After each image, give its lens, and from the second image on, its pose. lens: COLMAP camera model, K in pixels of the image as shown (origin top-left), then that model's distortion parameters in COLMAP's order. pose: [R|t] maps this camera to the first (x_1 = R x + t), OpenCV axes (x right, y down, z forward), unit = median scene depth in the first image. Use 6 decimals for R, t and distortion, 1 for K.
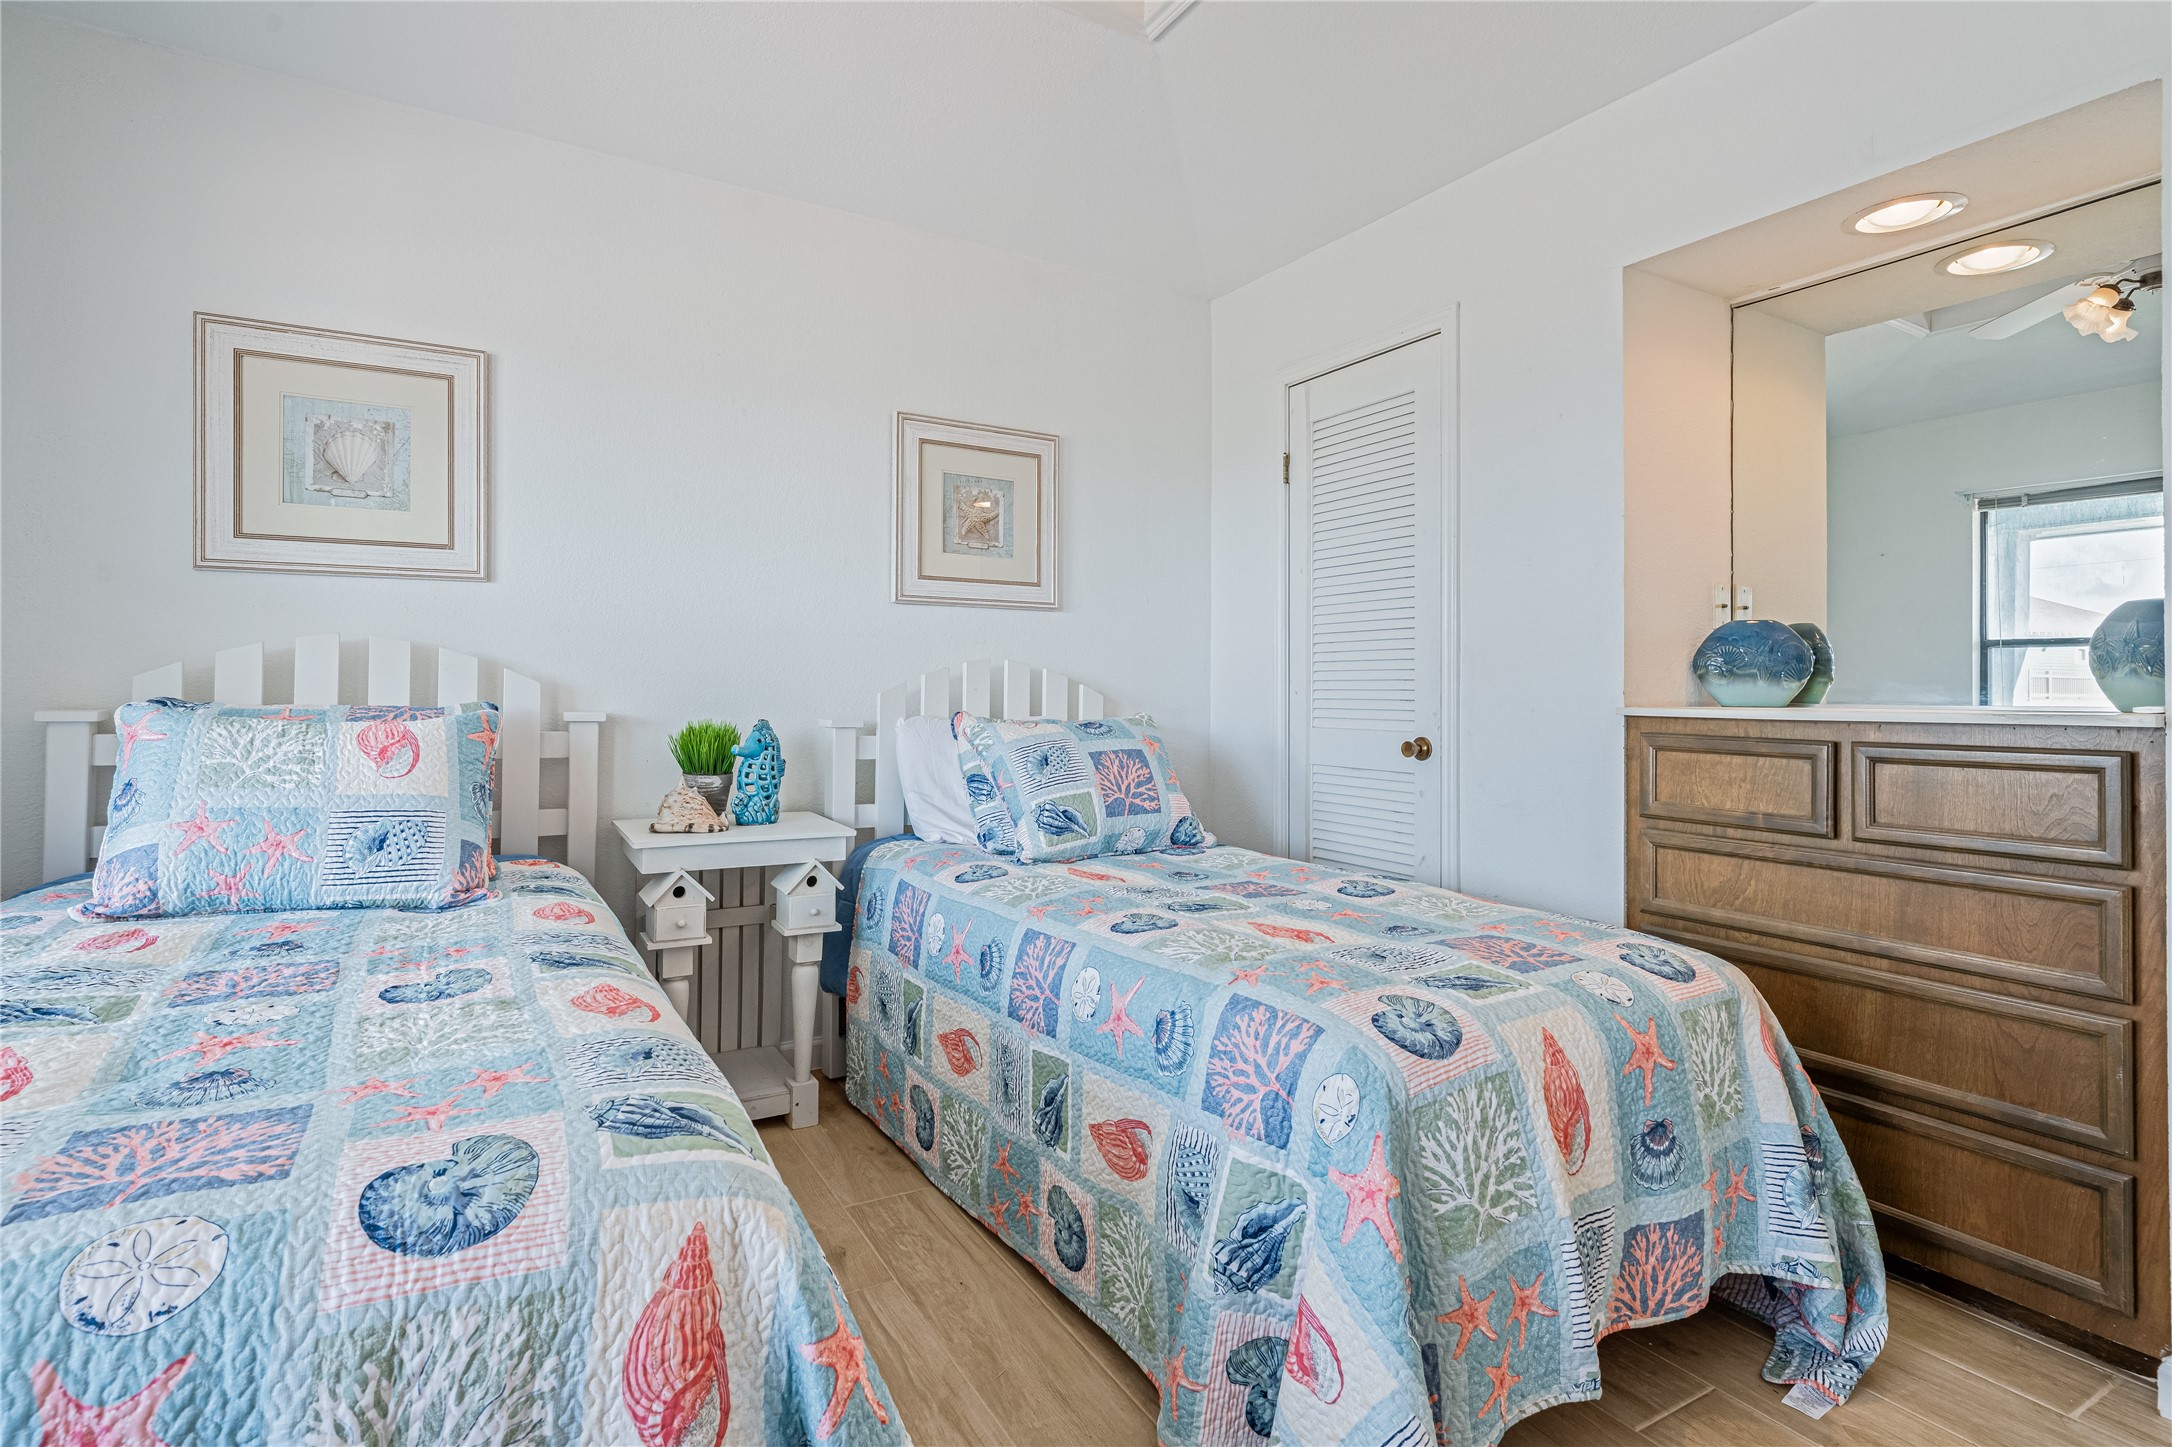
lens RADIAL K [[1051.4, 0, 1101.1], [0, 1051.4, 664.4], [0, 0, 1]] dist [-0.001187, 0.000604]
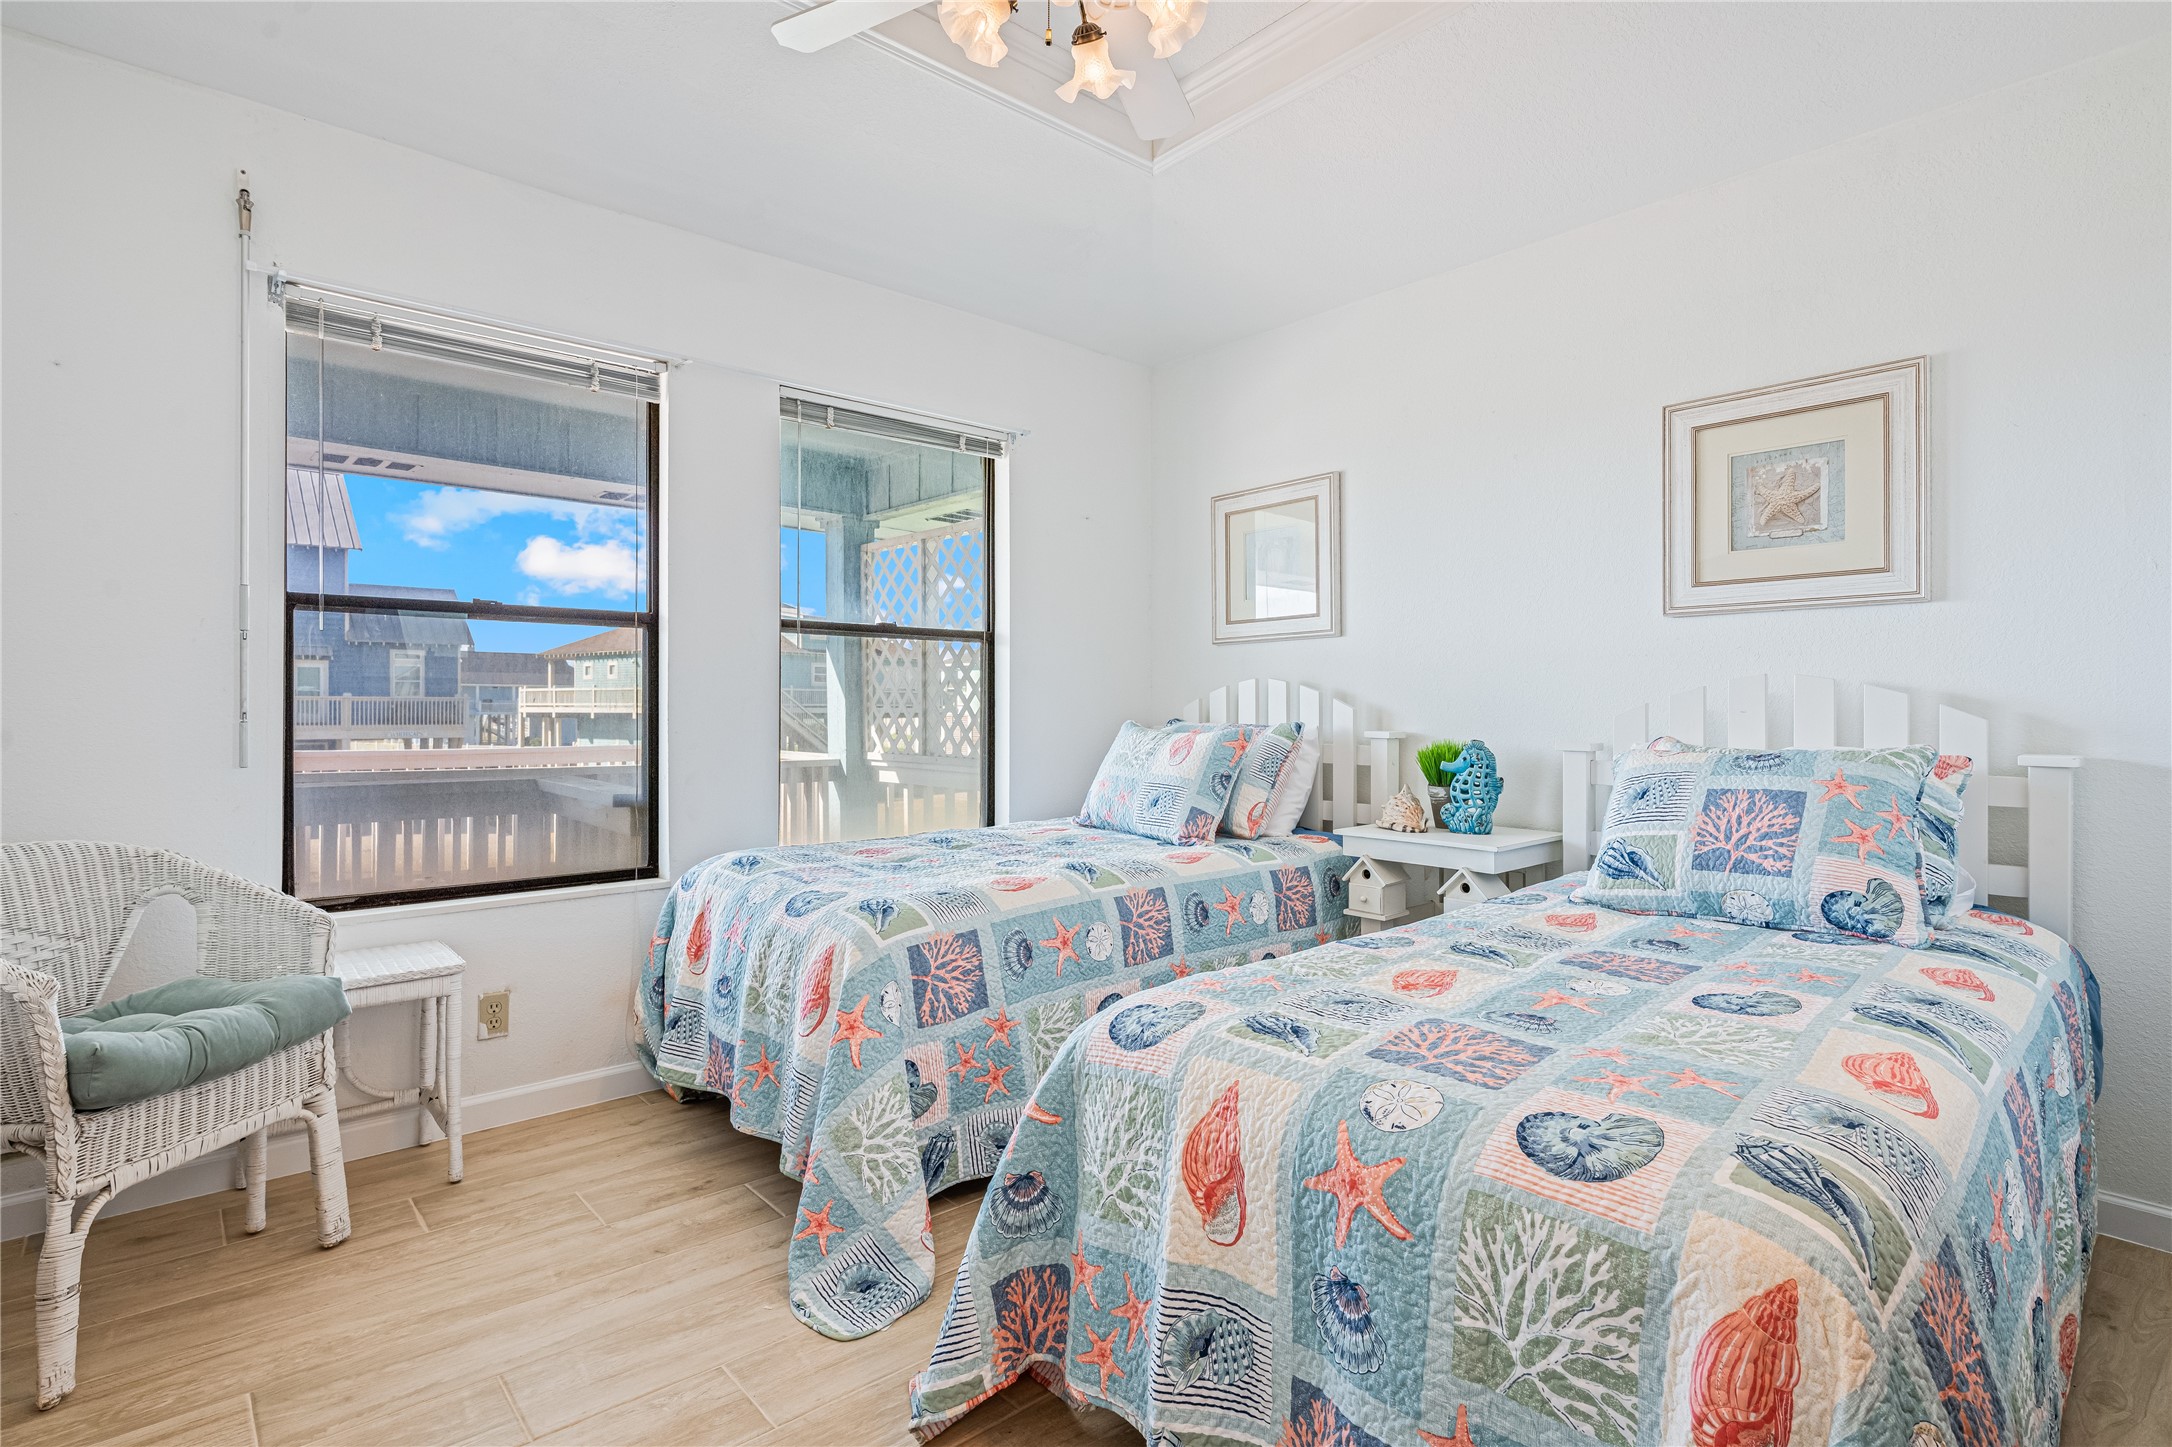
lens RADIAL K [[1051.4, 0, 1093.0], [0, 1051.4, 722.8], [0, 0, 1]] dist [-0.001187, 0.000604]
pose [[0.200088, 0.003796, -0.979771, 0.621896], [0.021468, 0.999735, 0.008257, 0.014752], [0.979543, -0.022686, 0.199954, 0.346311]]
